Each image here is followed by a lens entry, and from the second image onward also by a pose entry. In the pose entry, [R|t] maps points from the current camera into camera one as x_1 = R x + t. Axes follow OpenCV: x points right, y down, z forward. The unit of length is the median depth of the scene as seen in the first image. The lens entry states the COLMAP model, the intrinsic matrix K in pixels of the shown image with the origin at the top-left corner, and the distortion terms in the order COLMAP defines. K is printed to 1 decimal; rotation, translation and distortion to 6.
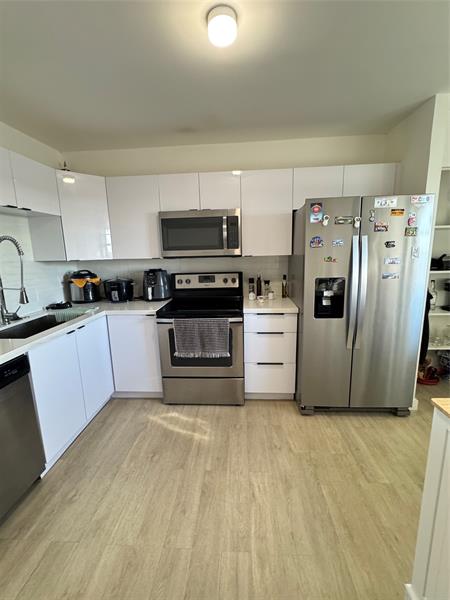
lens RADIAL K [[261.2, 0, 226.4], [0, 261.2, 300.7], [0, 0, 1]] dist [0.000161, -0.000907]
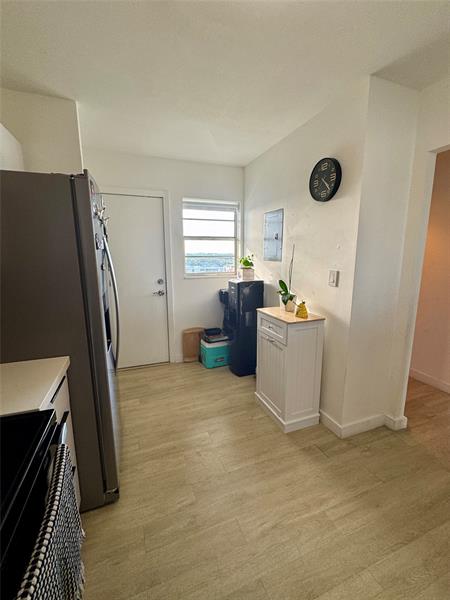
lens RADIAL K [[261.2, 0, 224.4], [0, 261.2, 300.7], [0, 0, 1]] dist [0.000161, -0.000907]
pose [[-0.407999, -0.134994, 0.902947, -0.399916], [0.183980, 0.956562, 0.226142, -0.170985], [-0.894253, 0.258390, -0.365440, 0.969762]]
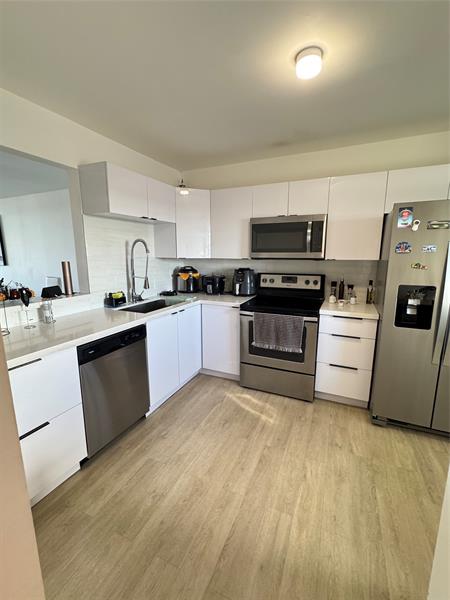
lens RADIAL K [[261.2, 0, 227.0], [0, 261.2, 301.3], [0, 0, 1]] dist [0.000161, -0.000907]
pose [[0.935643, 0.089991, -0.341282, 0.080184], [-0.090531, 0.995790, 0.014381, 0.017728], [0.341139, 0.017441, 0.939851, -0.122777]]
